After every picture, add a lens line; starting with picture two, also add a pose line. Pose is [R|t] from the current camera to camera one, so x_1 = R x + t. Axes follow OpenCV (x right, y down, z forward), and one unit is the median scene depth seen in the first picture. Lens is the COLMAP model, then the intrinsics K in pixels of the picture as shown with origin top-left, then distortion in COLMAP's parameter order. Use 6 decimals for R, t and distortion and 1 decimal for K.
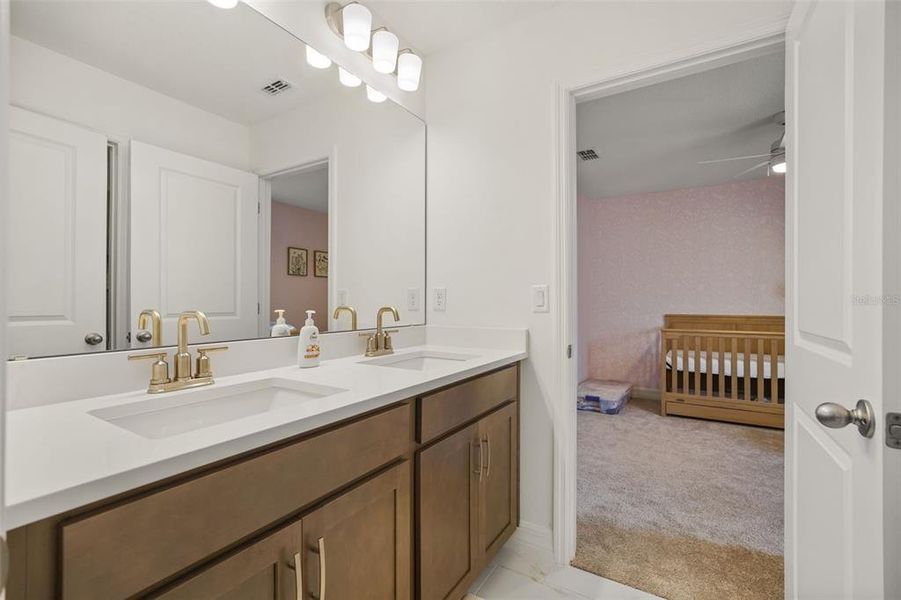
lens RADIAL K [[396.6, 0, 448.0], [0, 396.6, 302.6], [0, 0, 1]] dist [-0.000857, 0.001124]
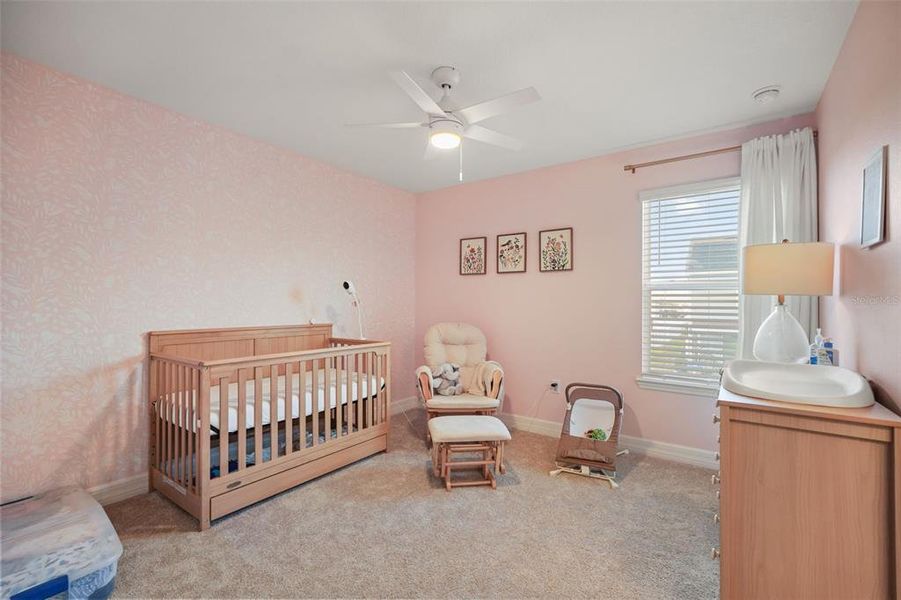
lens RADIAL K [[396.6, 0, 448.0], [0, 396.6, 302.6], [0, 0, 1]] dist [-0.000857, 0.001124]
pose [[0.069849, 0.000547, 0.997557, 0.039146], [-0.000633, 1.000000, -0.000504, -0.011581], [-0.997557, -0.000596, 0.069849, 0.588175]]
